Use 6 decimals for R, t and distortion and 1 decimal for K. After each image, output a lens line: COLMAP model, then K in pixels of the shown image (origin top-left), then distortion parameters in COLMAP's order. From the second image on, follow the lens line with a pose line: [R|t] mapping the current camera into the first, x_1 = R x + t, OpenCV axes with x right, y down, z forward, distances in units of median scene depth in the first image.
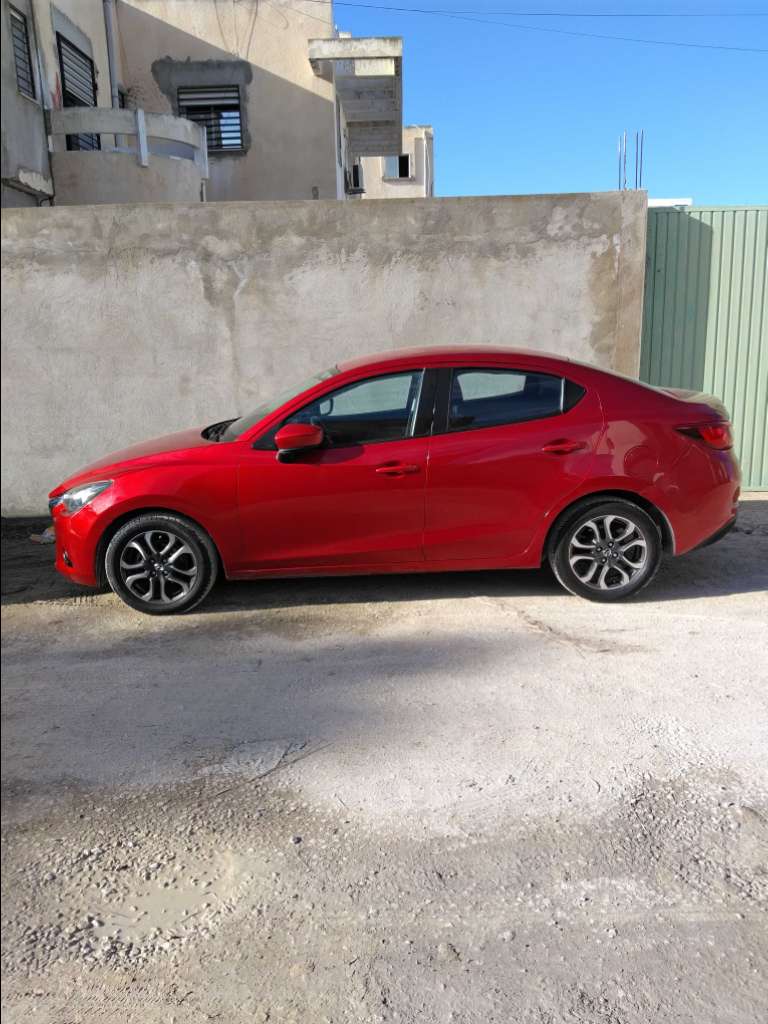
lens RADIAL K [[817.5, 0, 389.8], [0, 817.5, 508.6], [0, 0, 1]] dist [0.045676, -0.108884]
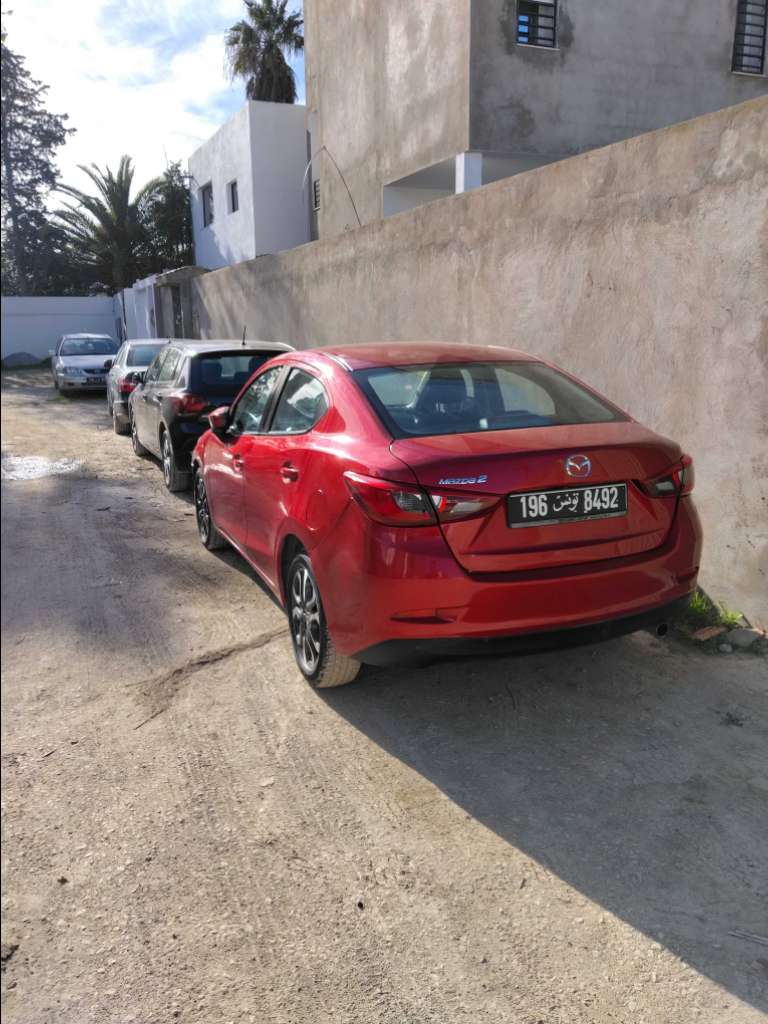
lens RADIAL K [[817.5, 0, 389.8], [0, 817.5, 508.6], [0, 0, 1]] dist [0.045676, -0.108884]
pose [[0.390455, 0.221656, -0.893540, 0.710533], [-0.208185, 0.966699, 0.148833, -0.129900], [0.896774, 0.127909, 0.423598, 0.543720]]
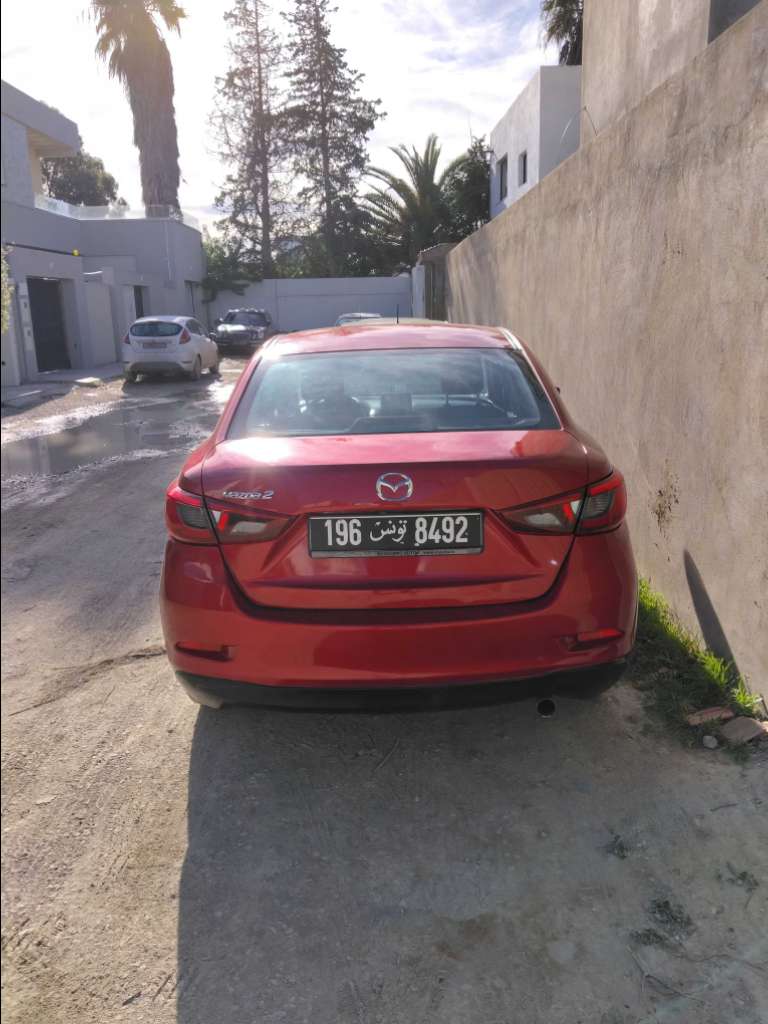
lens RADIAL K [[817.5, 0, 389.8], [0, 817.5, 508.6], [0, 0, 1]] dist [0.045676, -0.108884]
pose [[0.006881, 0.263824, -0.964546, 0.684004], [-0.202562, 0.944940, 0.257016, -0.191053], [0.979245, 0.193612, 0.059943, 0.815934]]
